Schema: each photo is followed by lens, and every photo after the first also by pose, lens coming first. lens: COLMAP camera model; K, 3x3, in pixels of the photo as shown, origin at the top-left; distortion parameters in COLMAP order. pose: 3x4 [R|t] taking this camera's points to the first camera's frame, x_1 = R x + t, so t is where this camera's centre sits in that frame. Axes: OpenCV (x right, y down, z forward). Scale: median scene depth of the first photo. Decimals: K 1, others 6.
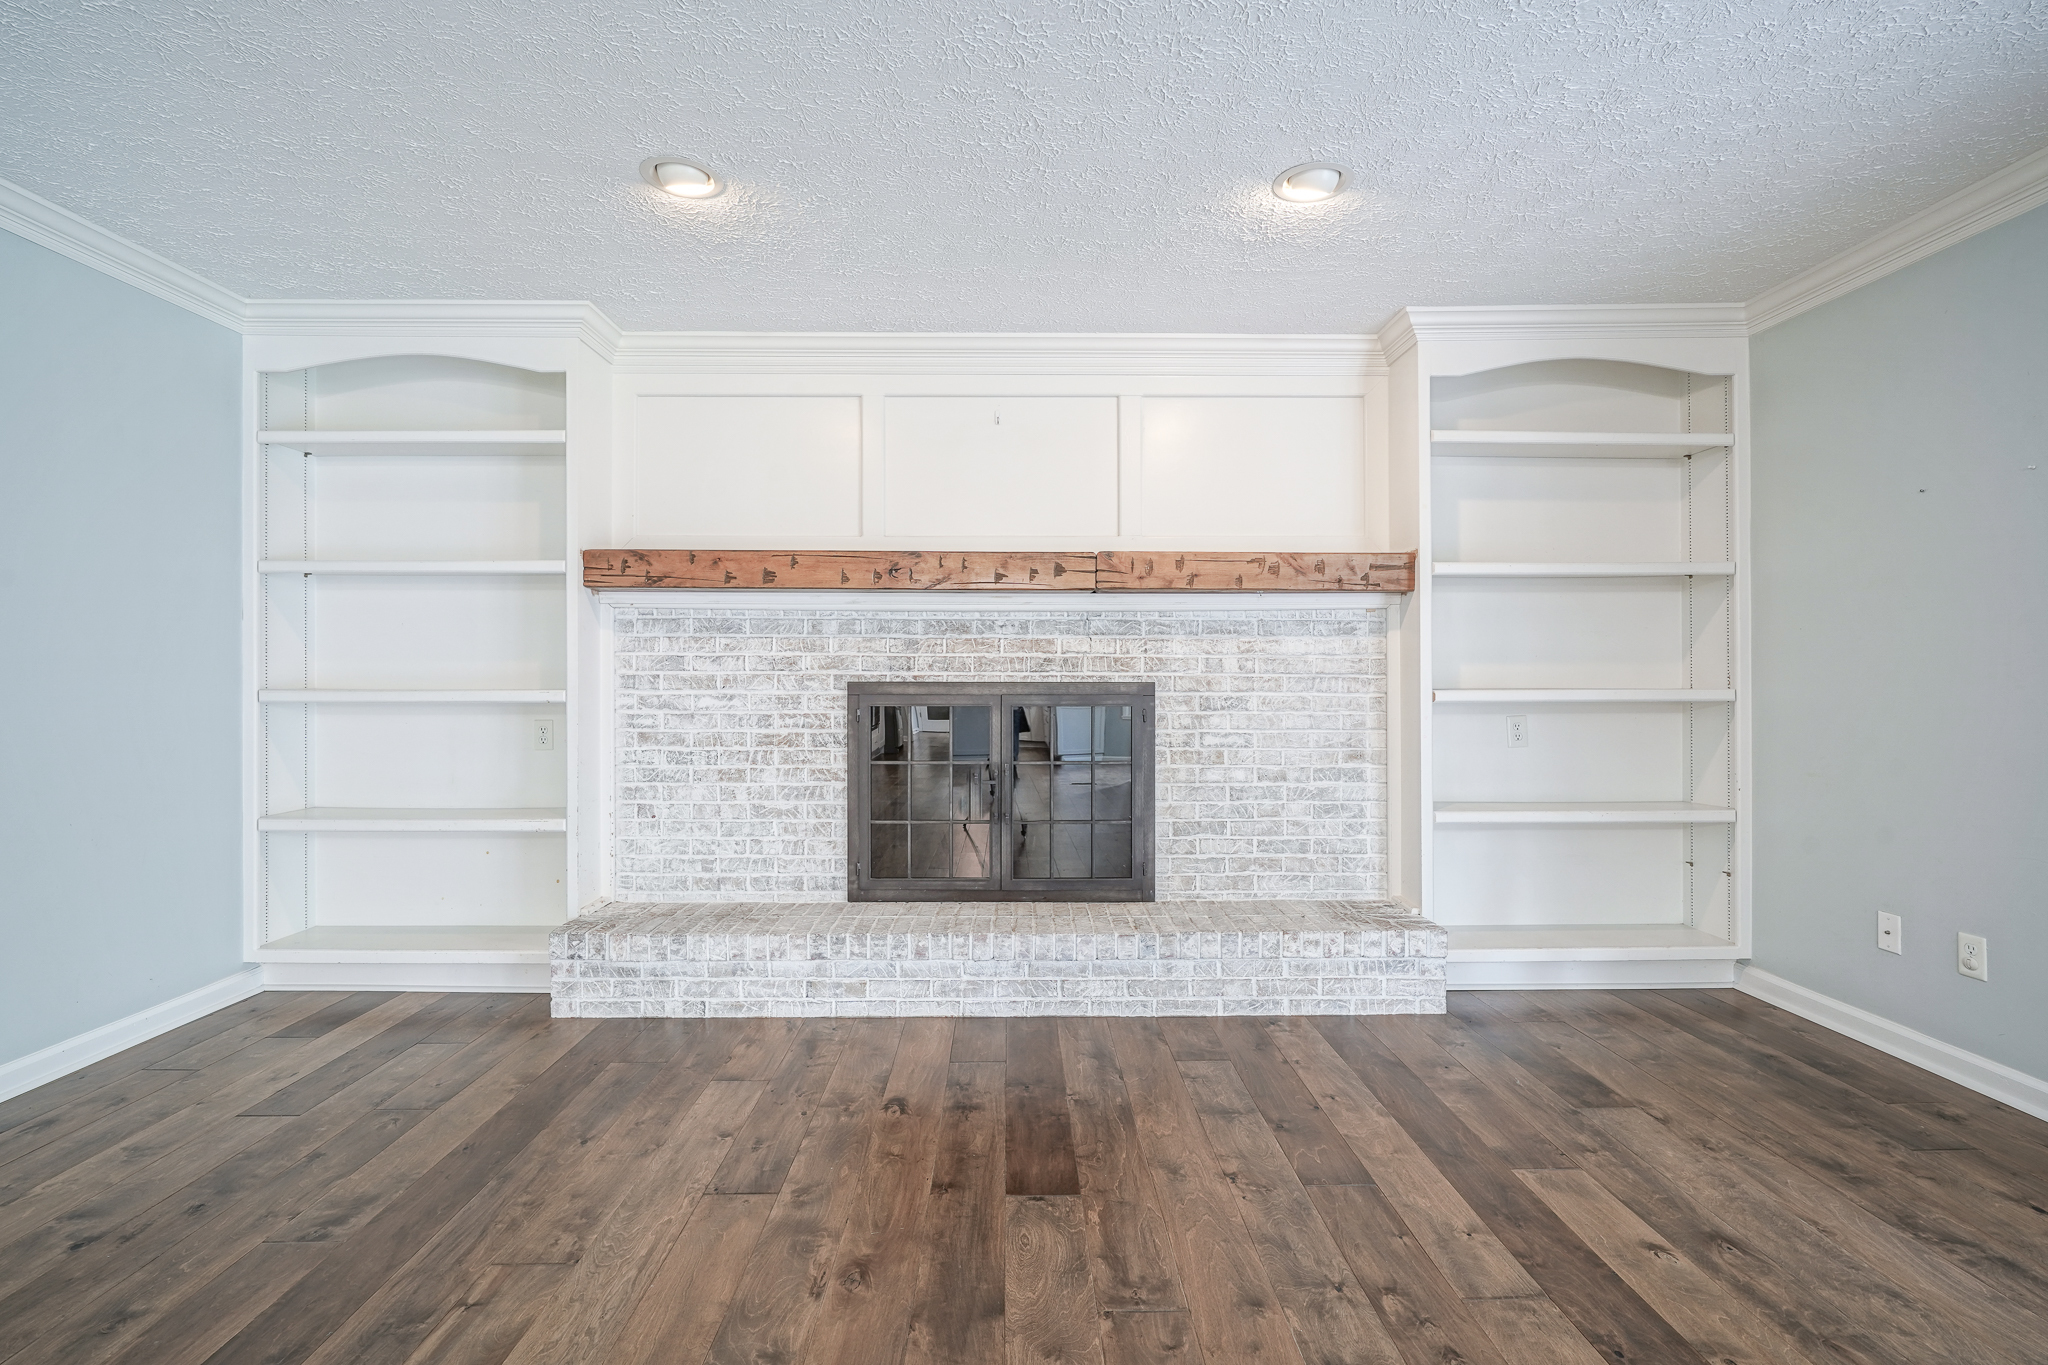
lens RADIAL K [[938.4, 0, 1016.6], [0, 938.4, 676.9], [0, 0, 1]] dist [-0.011935, 0.004518]
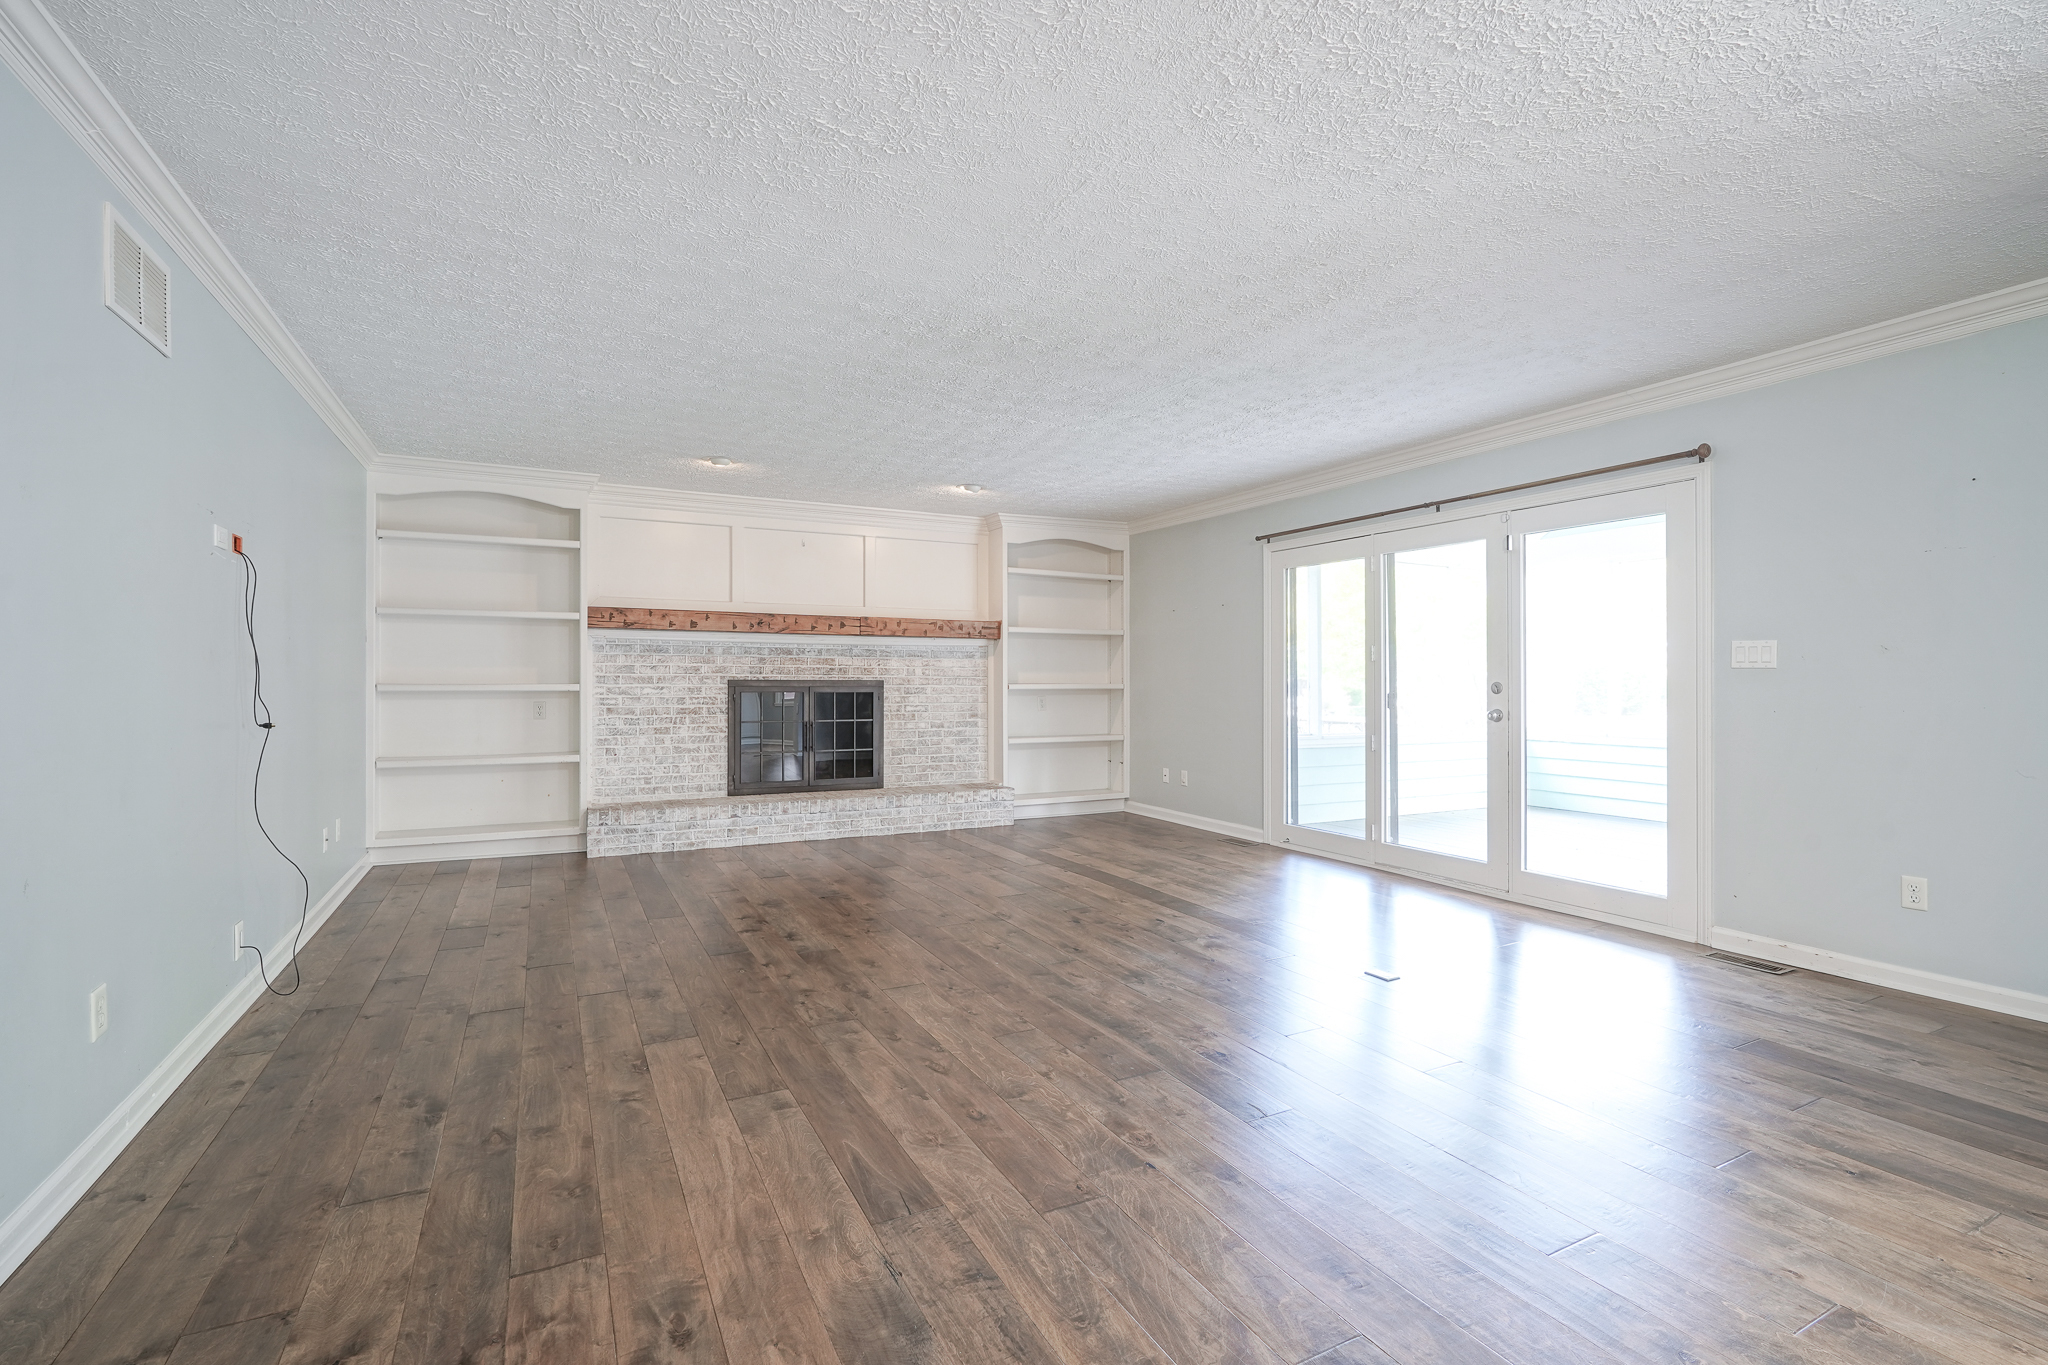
lens RADIAL K [[938.4, 0, 1025.1], [0, 938.4, 680.4], [0, 0, 1]] dist [-0.011935, 0.004518]
pose [[0.891642, 0.001963, 0.452737, -0.520139], [-0.004494, 0.999980, 0.004514, -0.004930], [-0.452719, -0.006060, 0.891633, -0.989385]]
